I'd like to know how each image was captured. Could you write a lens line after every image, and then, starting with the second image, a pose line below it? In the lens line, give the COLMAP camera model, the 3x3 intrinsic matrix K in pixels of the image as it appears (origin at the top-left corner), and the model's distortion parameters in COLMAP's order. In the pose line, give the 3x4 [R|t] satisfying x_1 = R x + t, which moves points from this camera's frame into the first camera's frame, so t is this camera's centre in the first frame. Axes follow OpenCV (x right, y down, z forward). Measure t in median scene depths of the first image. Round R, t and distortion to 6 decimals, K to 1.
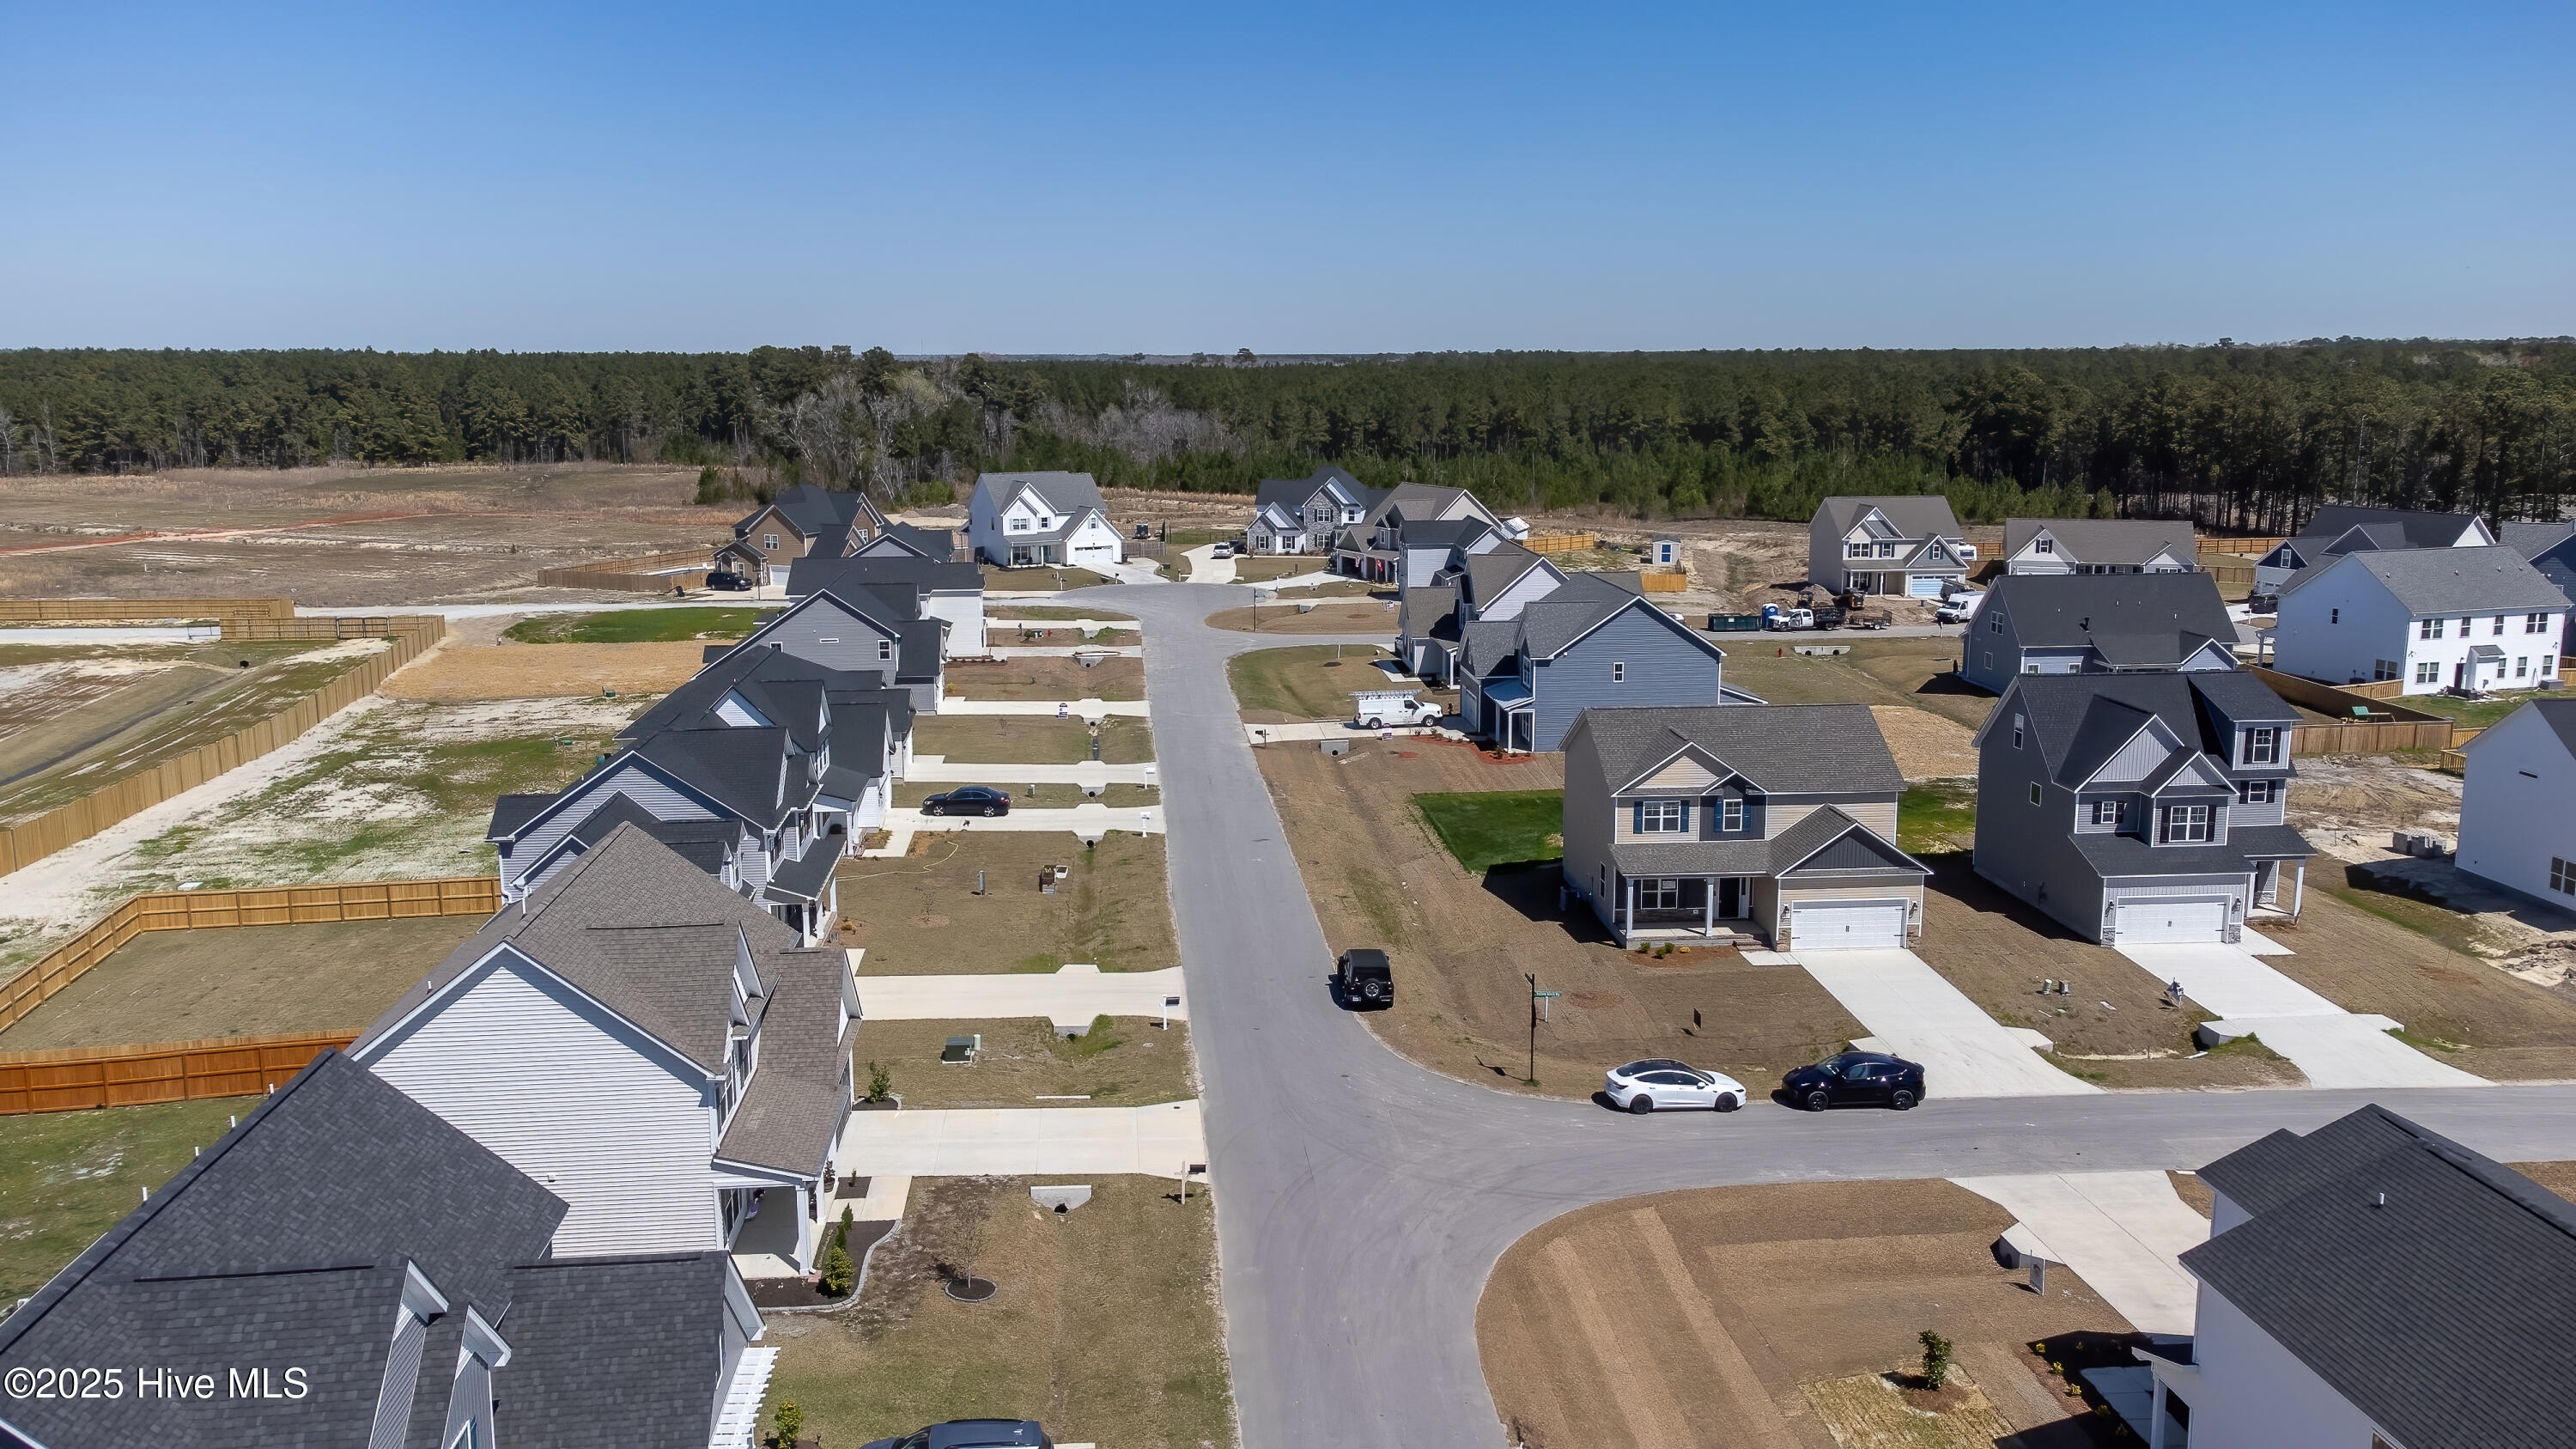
lens RADIAL K [[1924.4, 0, 1274.7], [0, 1924.4, 726.5], [0, 0, 1]] dist [0.035294, 0.032694]
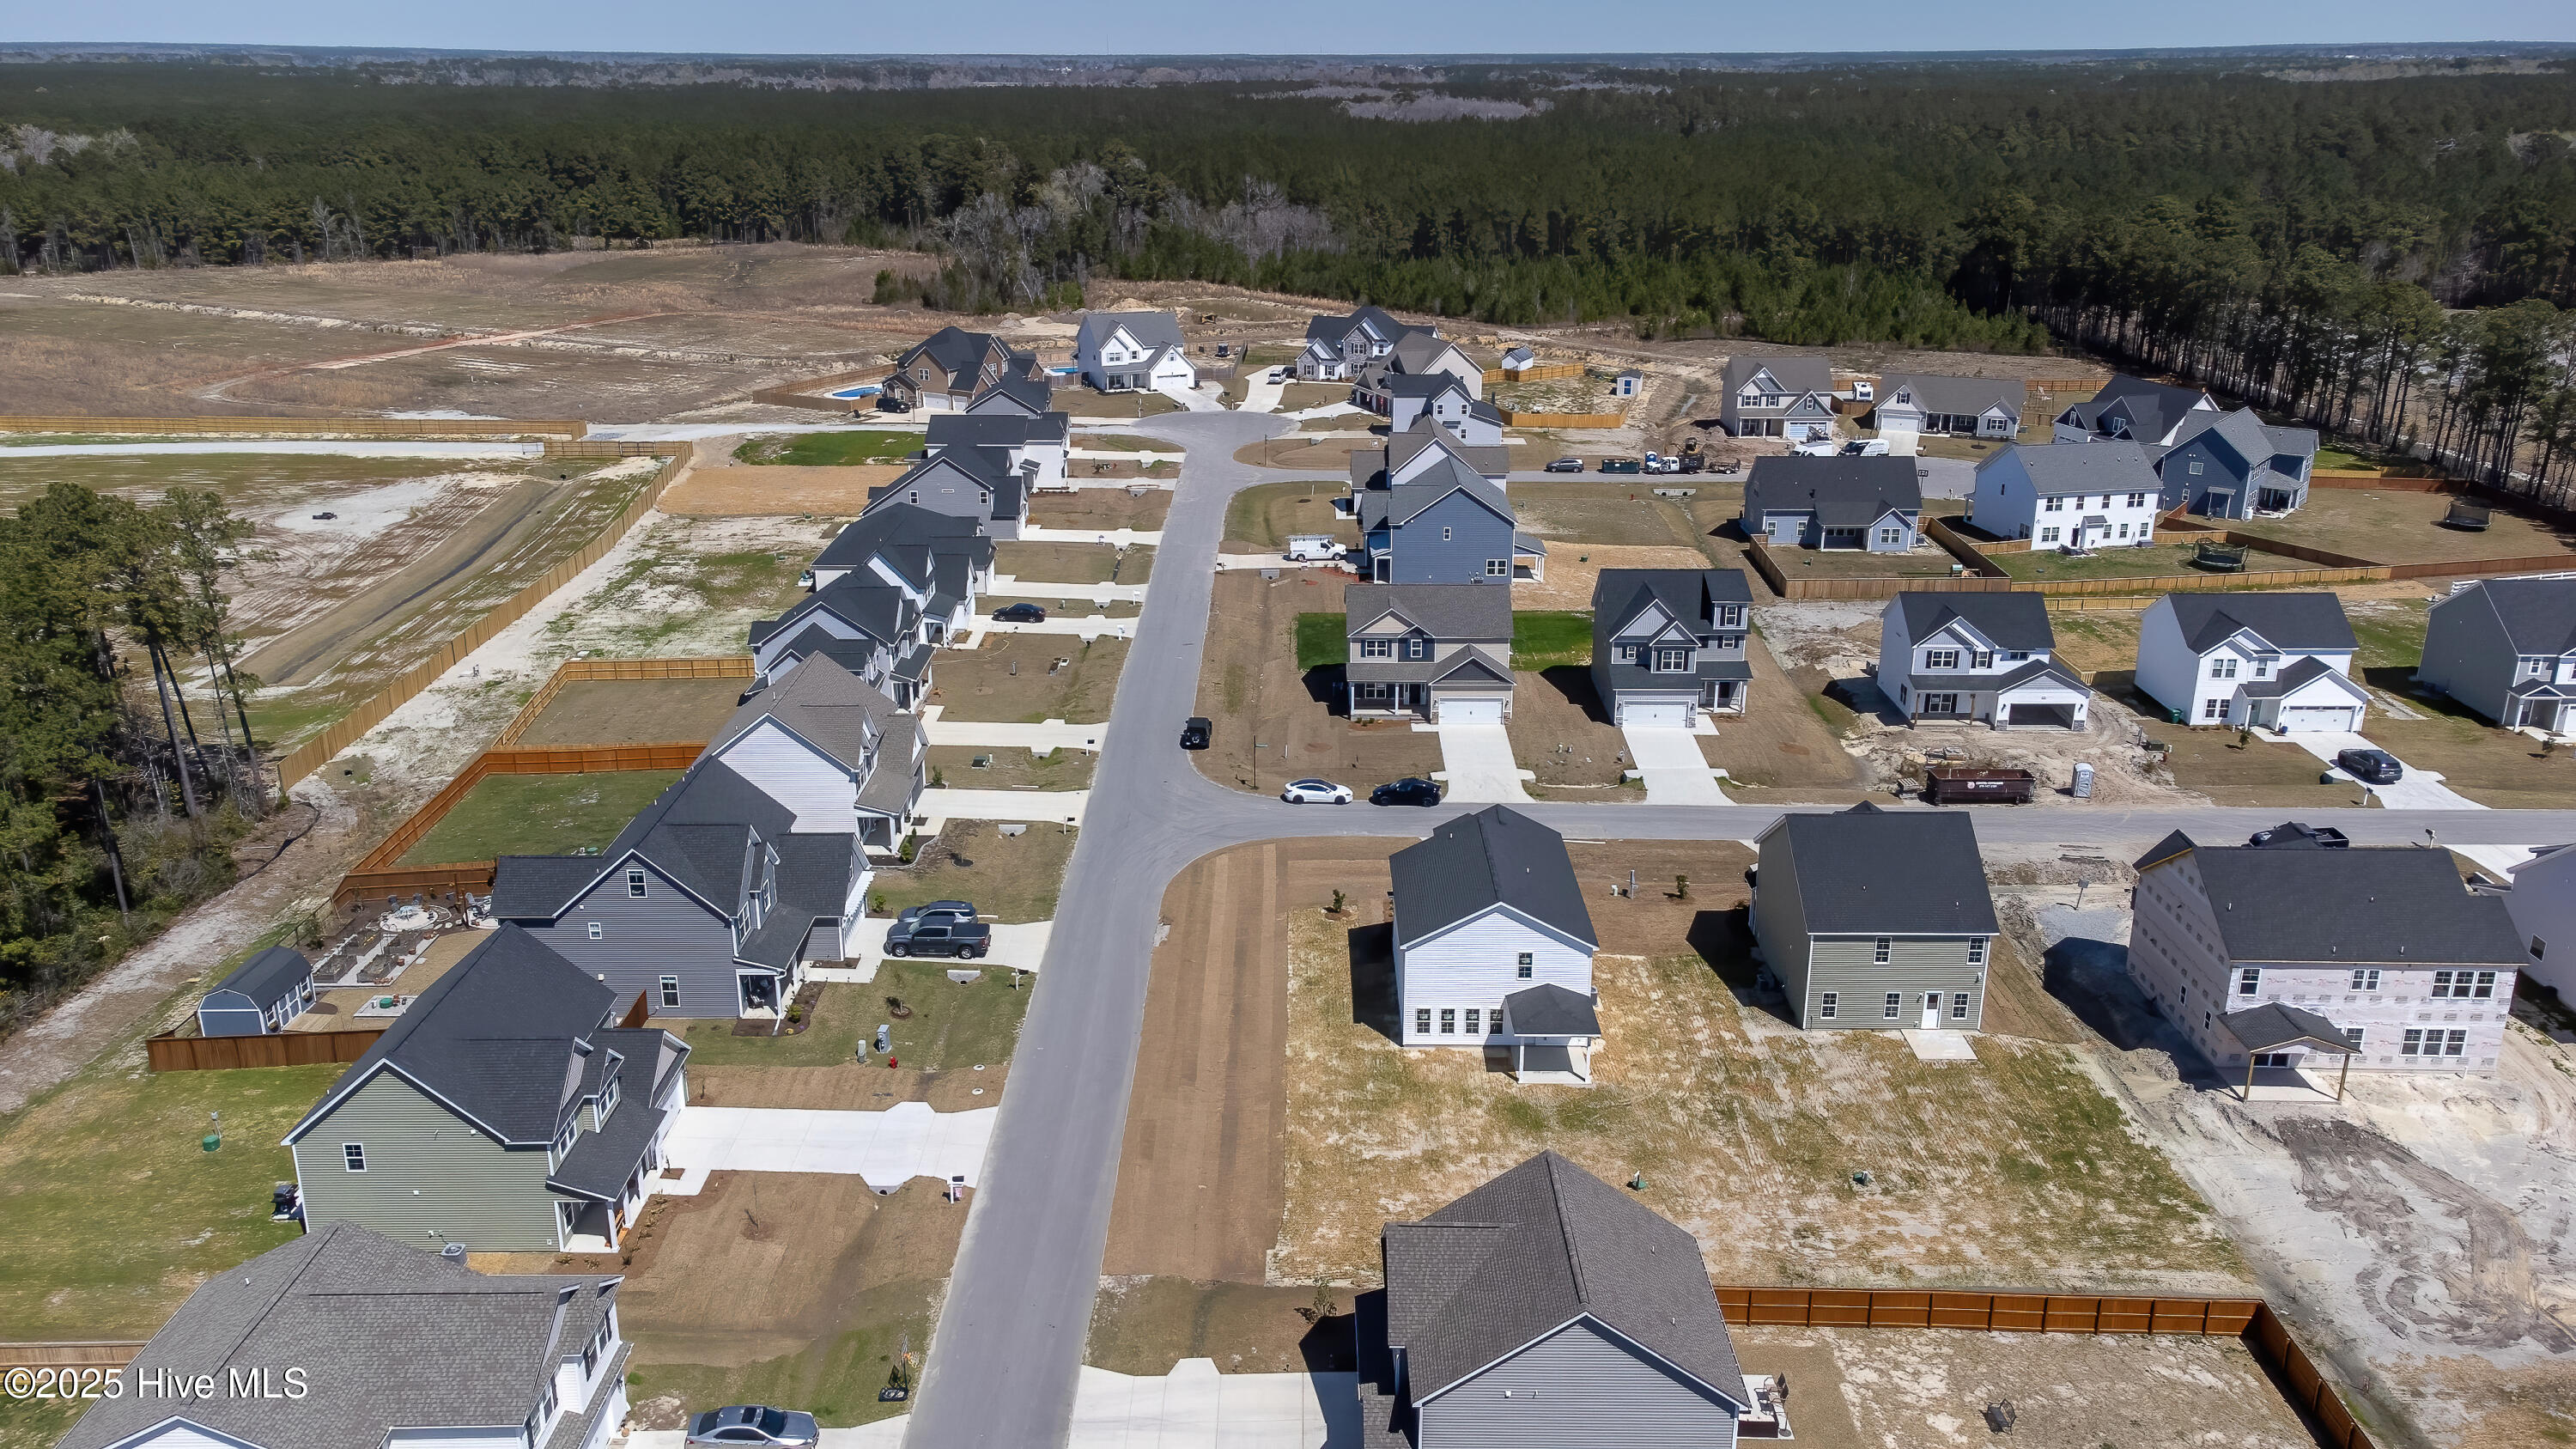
lens RADIAL K [[1924.4, 0, 1271.2], [0, 1924.4, 719.5], [0, 0, 1]] dist [0.035294, 0.032694]
pose [[0.995075, 0.034689, -0.092858, 0.176241], [-0.021138, 0.989479, 0.143123, -0.092727], [0.096846, -0.140455, 0.985339, -0.513915]]
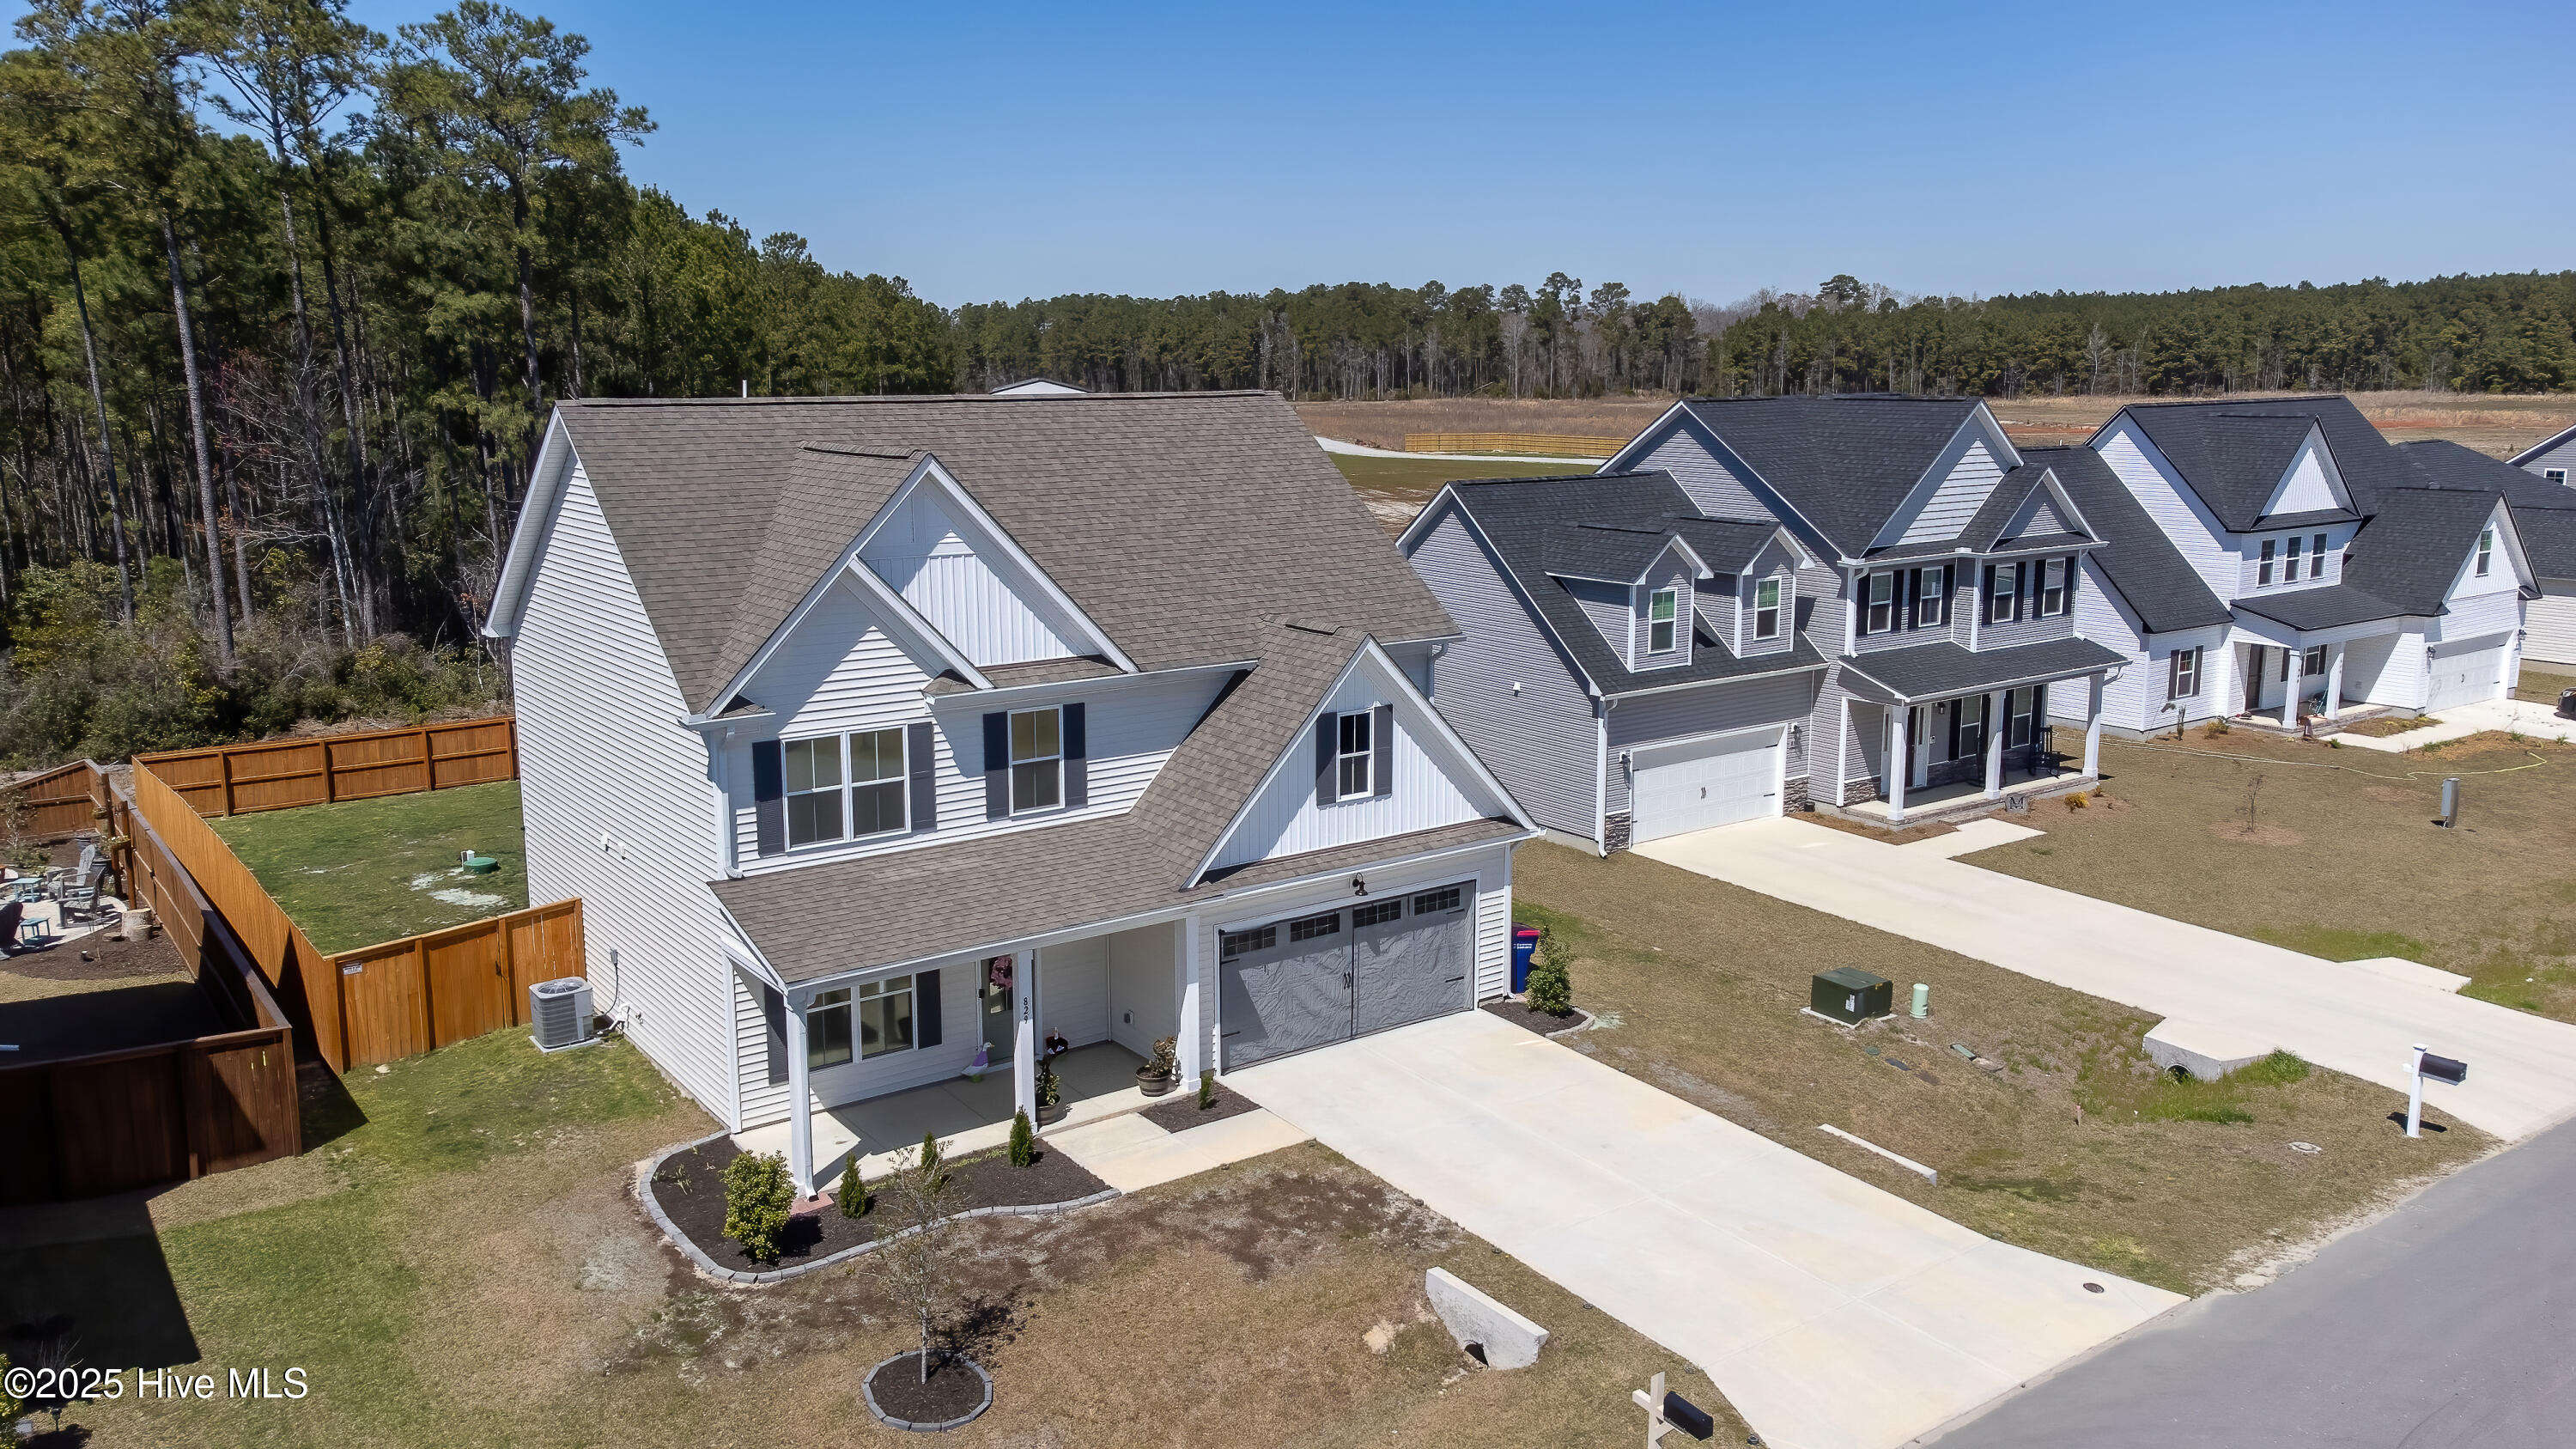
lens RADIAL K [[1924.4, 0, 1273.6], [0, 1924.4, 701.2], [0, 0, 1]] dist [0.035294, 0.032694]
pose [[0.508595, 0.155745, -0.846803, 0.078990], [-0.162380, 0.983205, 0.083305, 0.044923], [0.845556, 0.095135, 0.525343, 0.346201]]
